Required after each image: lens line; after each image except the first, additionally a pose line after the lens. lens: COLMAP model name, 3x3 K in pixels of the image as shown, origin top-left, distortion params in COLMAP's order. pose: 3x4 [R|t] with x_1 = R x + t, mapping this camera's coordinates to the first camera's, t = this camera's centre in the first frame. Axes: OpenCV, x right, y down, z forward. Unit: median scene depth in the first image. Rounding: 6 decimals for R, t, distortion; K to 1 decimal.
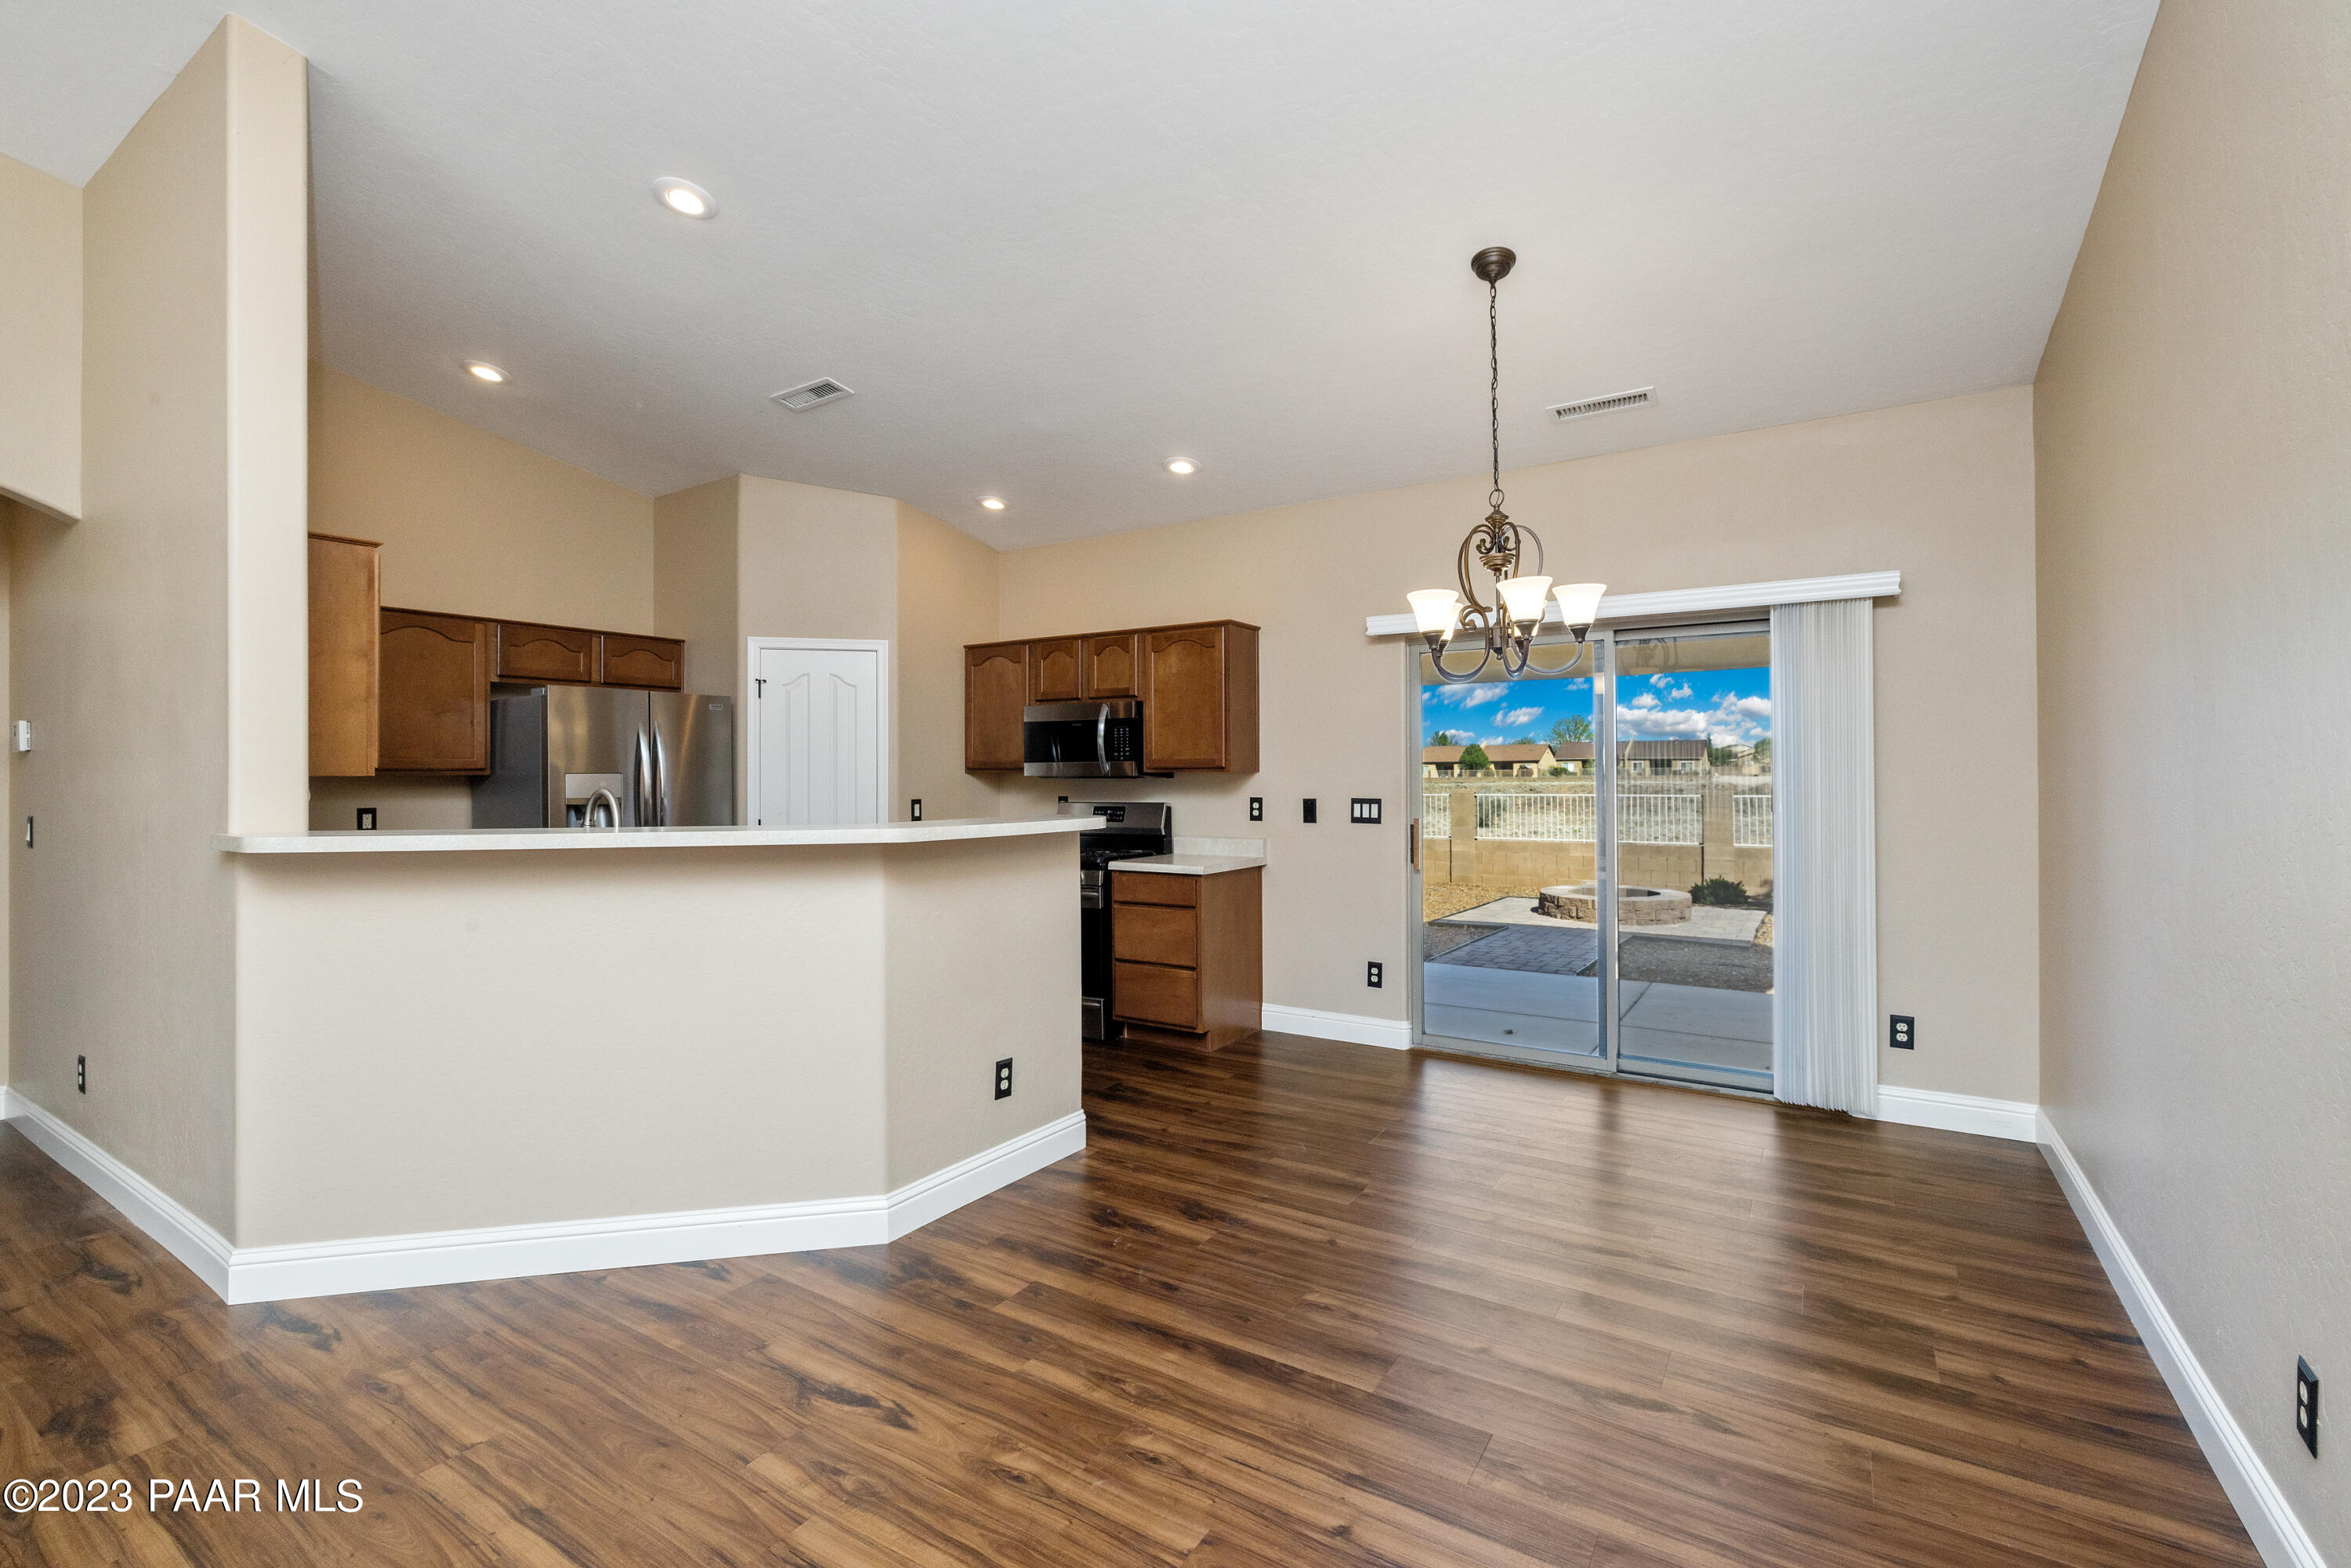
lens RADIAL K [[1041.4, 0, 1146.6], [0, 1041.4, 775.8], [0, 0, 1]] dist [0.000319, -0.000393]
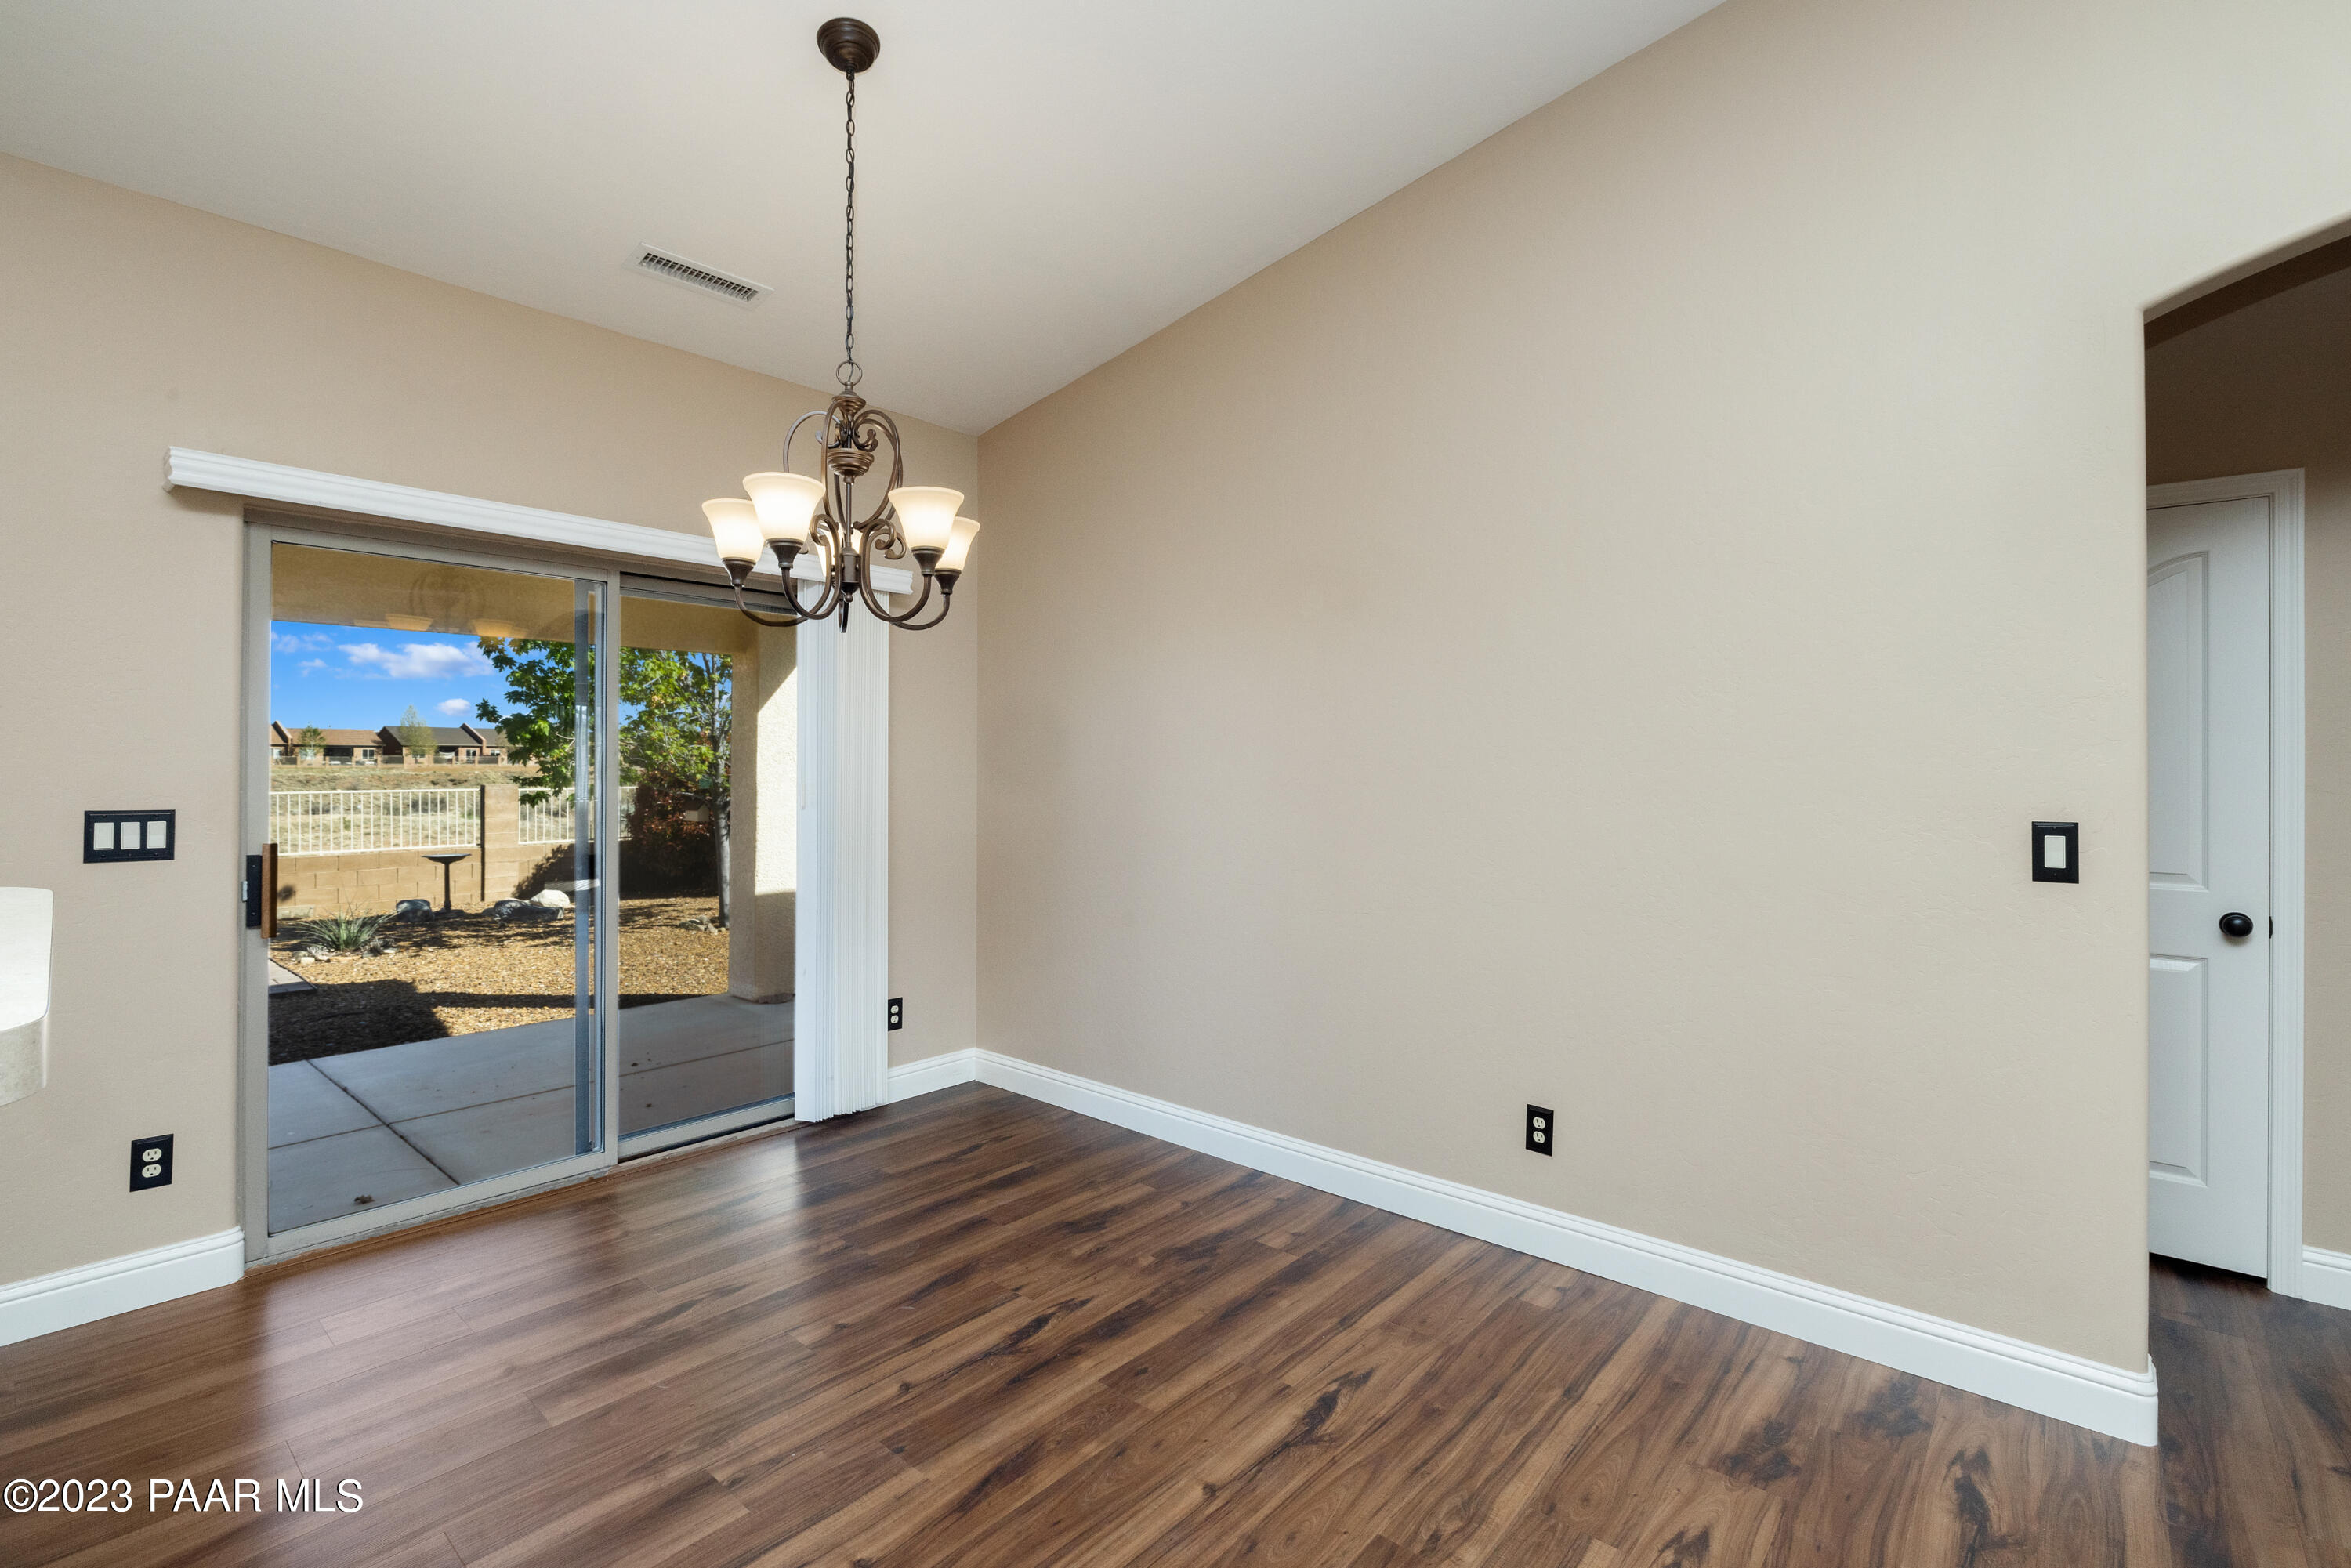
lens RADIAL K [[1060.7, 0, 1231.0], [0, 1060.7, 772.0], [0, 0, 1]] dist [-0.001298, -0.000036]
pose [[0.104885, 0.000804, 0.994484, -0.281769], [-0.004501, 0.999990, -0.000334, 0.001762], [-0.994474, -0.004441, 0.104888, 0.526717]]
